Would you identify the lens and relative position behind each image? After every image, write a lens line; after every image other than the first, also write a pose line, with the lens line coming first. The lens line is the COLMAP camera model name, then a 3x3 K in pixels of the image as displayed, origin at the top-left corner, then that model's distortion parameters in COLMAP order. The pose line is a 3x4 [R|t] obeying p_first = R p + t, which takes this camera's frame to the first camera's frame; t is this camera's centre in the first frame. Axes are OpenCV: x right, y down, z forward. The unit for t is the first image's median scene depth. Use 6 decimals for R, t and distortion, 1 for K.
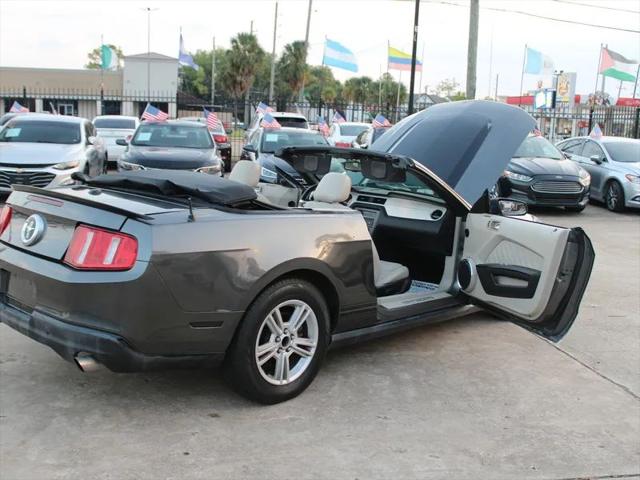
lens RADIAL K [[725.7, 0, 320.0], [0, 725.7, 240.0], [0, 0, 1]] dist [-0.127117, 0.140603]
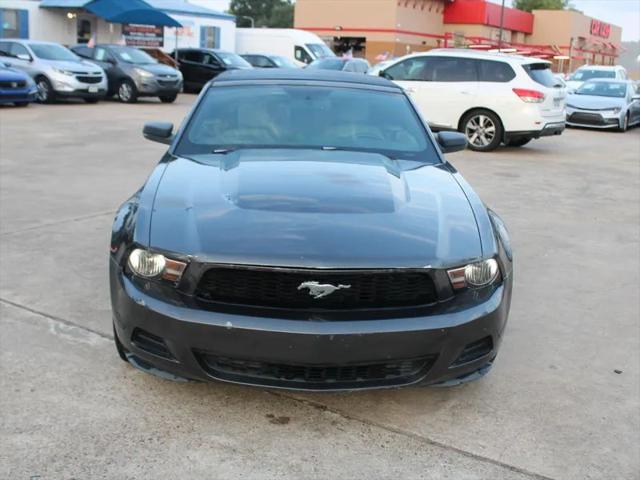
lens RADIAL K [[767.3, 0, 320.0], [0, 767.3, 240.0], [0, 0, 1]] dist [-0.103508, 0.072791]
pose [[-0.694824, 0.093327, -0.713098, 0.918968], [-0.190632, 0.932176, 0.307746, -0.312092], [0.693454, 0.349769, -0.629907, 2.197105]]
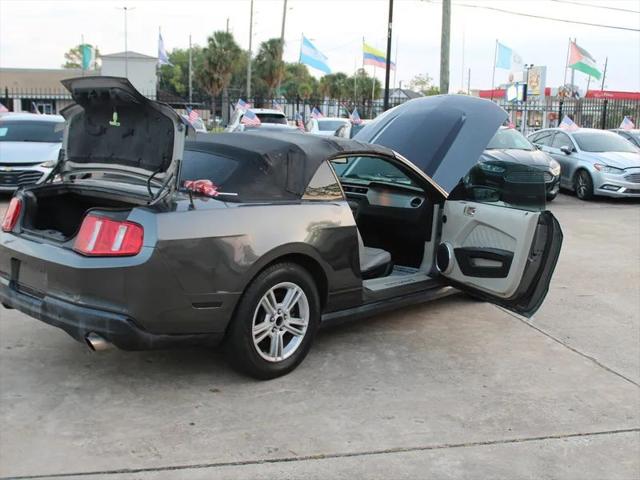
lens RADIAL K [[716.1, 0, 320.0], [0, 716.1, 240.0], [0, 0, 1]] dist [-0.132309, 0.135016]
pose [[0.999367, -0.018106, 0.030616, -0.017083], [0.017861, 0.999806, 0.008257, 0.011616], [-0.030760, -0.007705, 0.999497, -0.062145]]
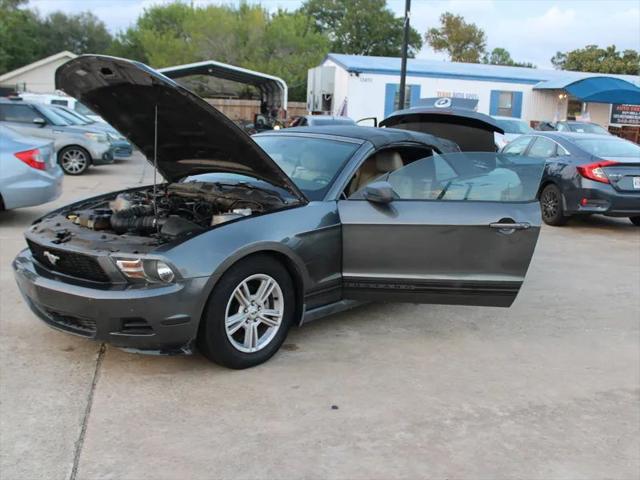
lens RADIAL K [[697.6, 0, 320.0], [0, 697.6, 240.0], [0, 0, 1]] dist [-0.134049, 0.122197]
pose [[-0.996605, -0.076367, -0.030782, 0.042516], [-0.082271, 0.938540, 0.335223, -0.434656], [0.003290, 0.336617, -0.941636, 2.686988]]
